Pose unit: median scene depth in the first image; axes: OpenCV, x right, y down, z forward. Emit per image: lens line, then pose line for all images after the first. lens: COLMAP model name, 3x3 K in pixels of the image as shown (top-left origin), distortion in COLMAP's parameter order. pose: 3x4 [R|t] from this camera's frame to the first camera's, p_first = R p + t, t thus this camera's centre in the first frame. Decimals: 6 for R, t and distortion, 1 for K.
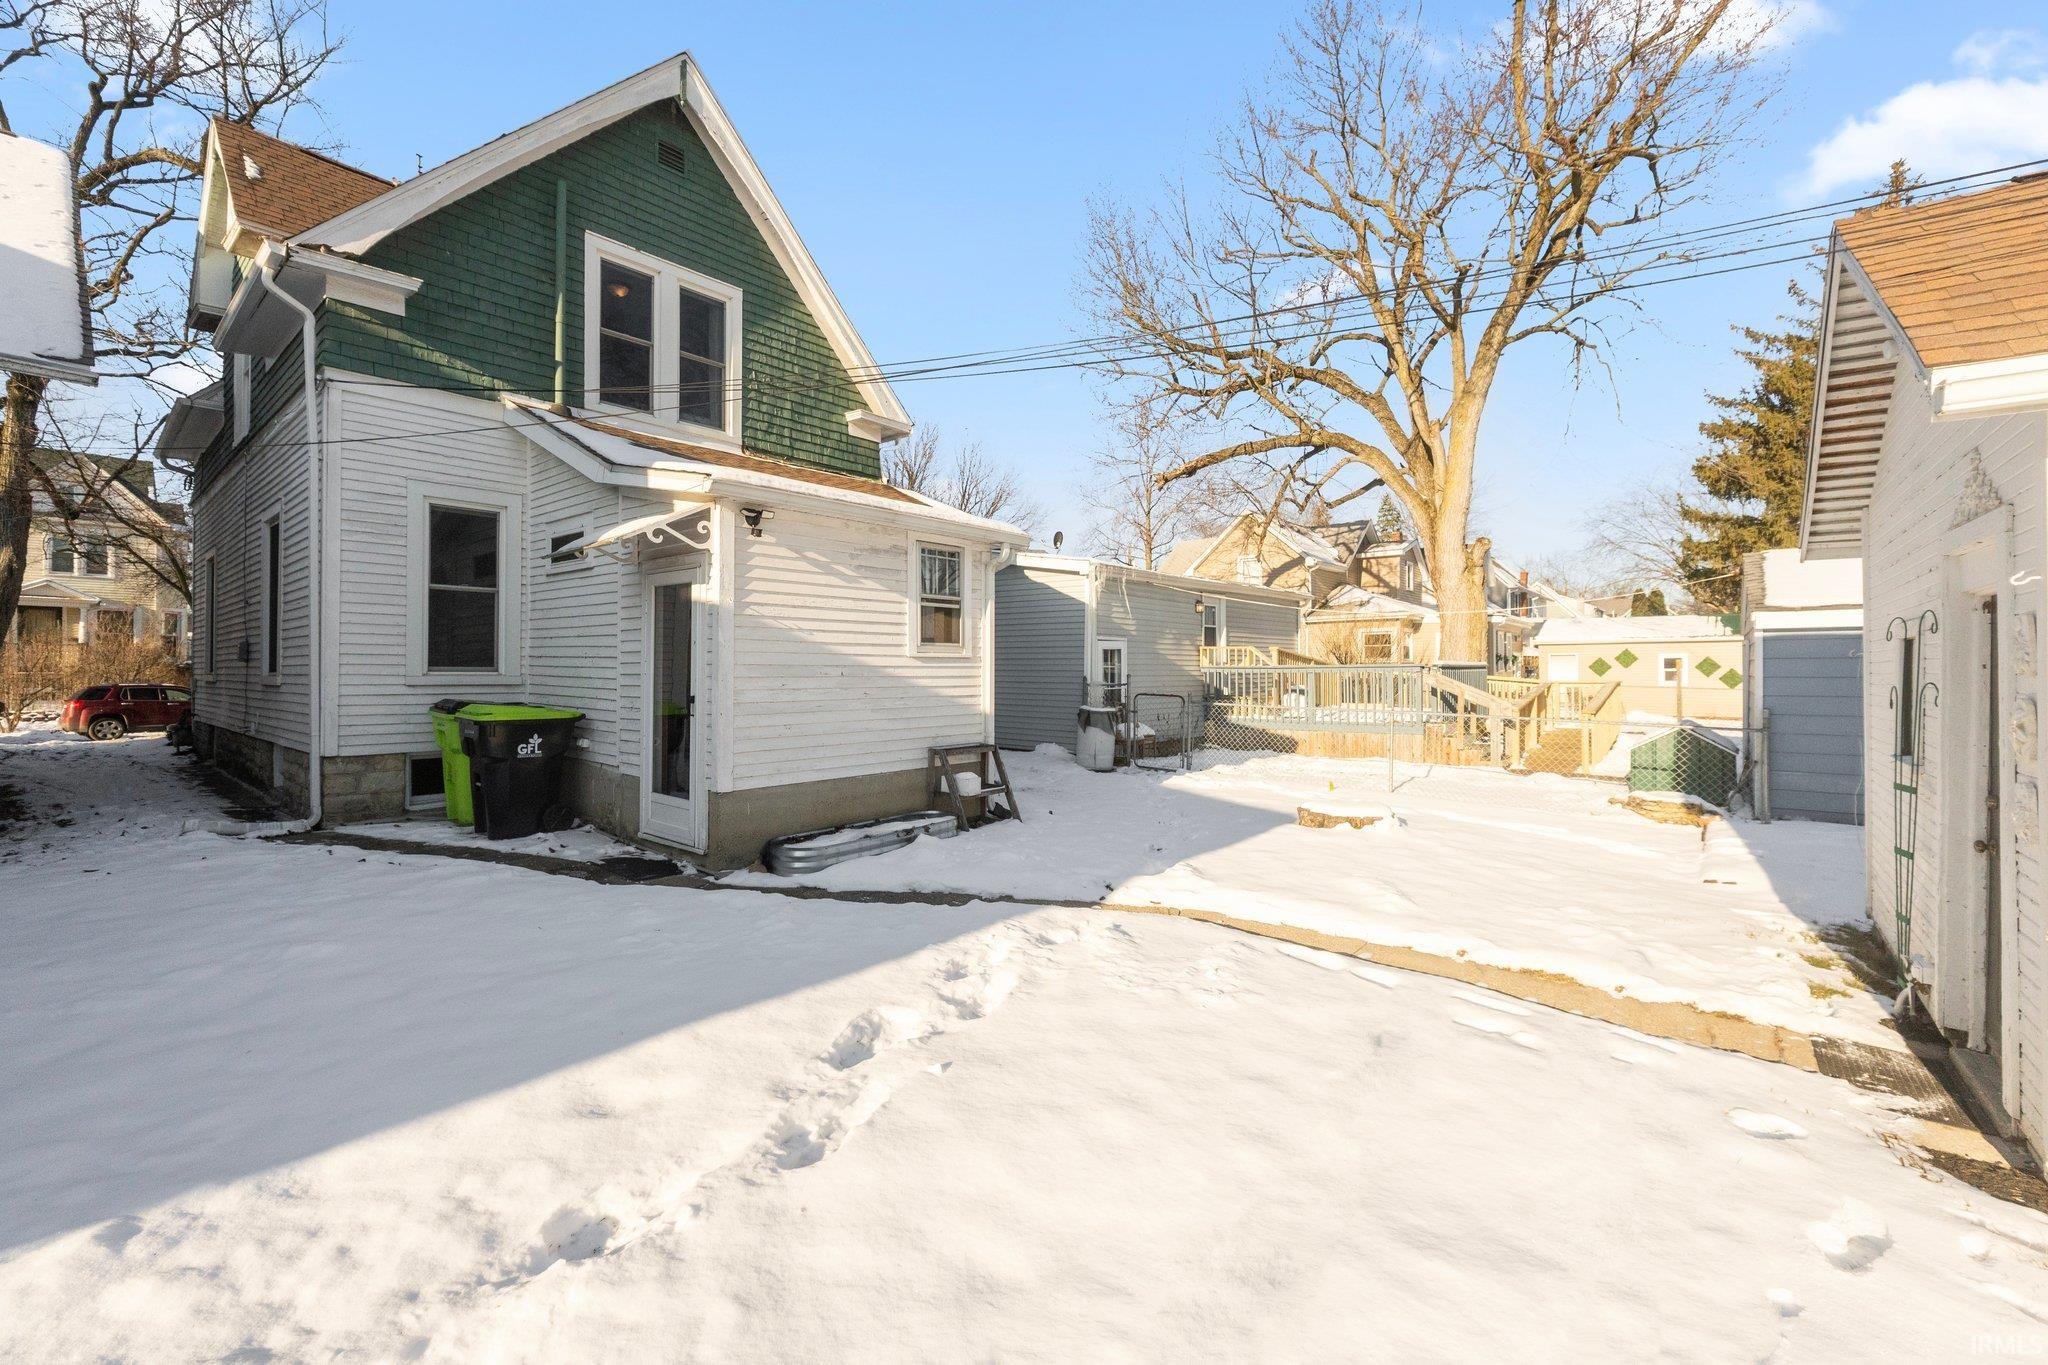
lens RADIAL K [[840.2, 0, 1024.0], [0, 840.2, 682.5], [0, 0, 1]] dist [-0.000032, 0.000018]
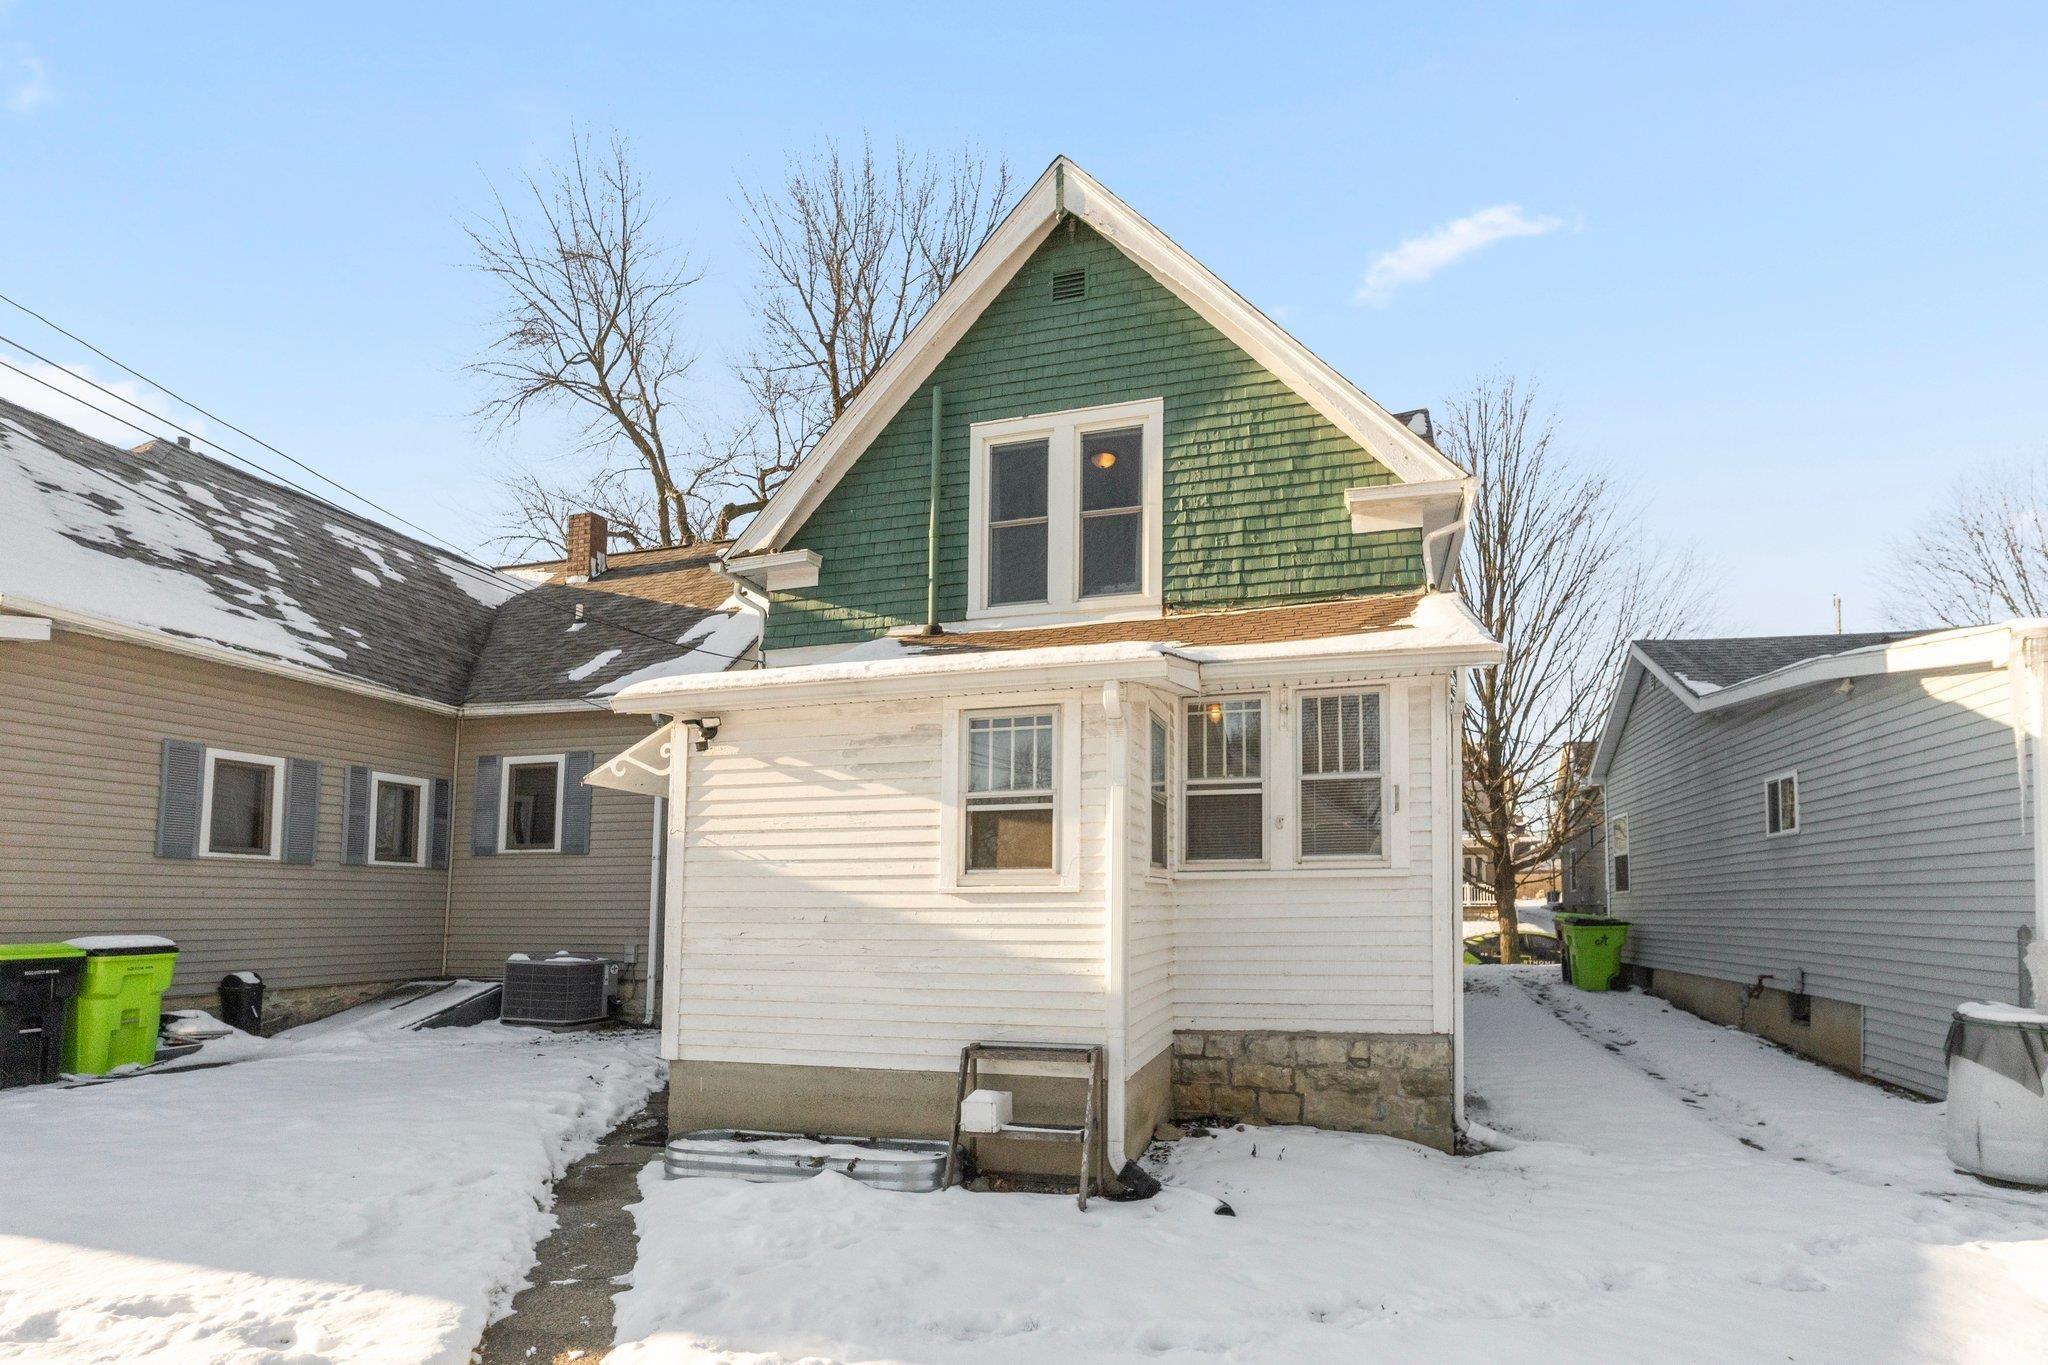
lens RADIAL K [[1074.9, 0, 1040.8], [0, 1074.9, 859.1], [0, 0, 1]] dist [-0.002866, -0.000111]
pose [[0.402651, -0.044618, -0.914266, 0.618572], [-0.012424, 0.998453, -0.054198, -0.012522], [0.915269, 0.033181, 0.401473, 0.710348]]
